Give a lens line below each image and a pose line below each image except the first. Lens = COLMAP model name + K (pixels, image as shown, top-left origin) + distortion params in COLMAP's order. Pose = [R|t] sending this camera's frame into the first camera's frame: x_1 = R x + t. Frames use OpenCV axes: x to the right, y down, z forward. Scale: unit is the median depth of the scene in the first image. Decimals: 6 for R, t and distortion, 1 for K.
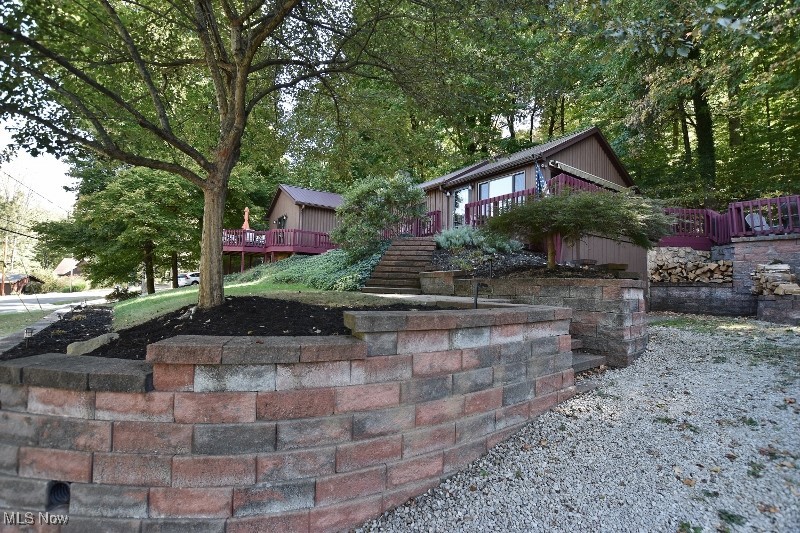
lens RADIAL K [[351.1, 0, 397.8], [0, 351.1, 266.2], [0, 0, 1]] dist [-0.019000, 0.000123]
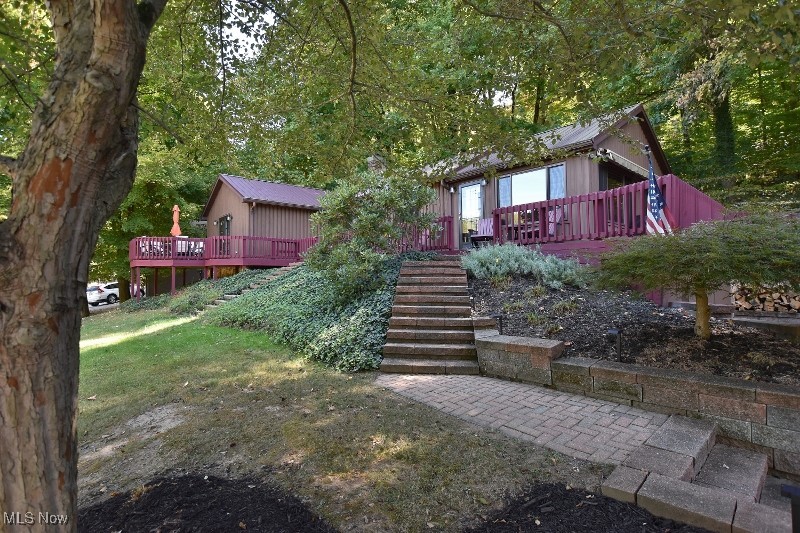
lens RADIAL K [[393.0, 0, 404.1], [0, 393.0, 269.8], [0, 0, 1]] dist [-0.018678, -0.000378]
pose [[0.993103, -0.030645, 0.113169, -0.046624], [0.027916, 0.999282, 0.025622, -0.041871], [-0.113873, -0.022286, 0.993245, 0.113749]]
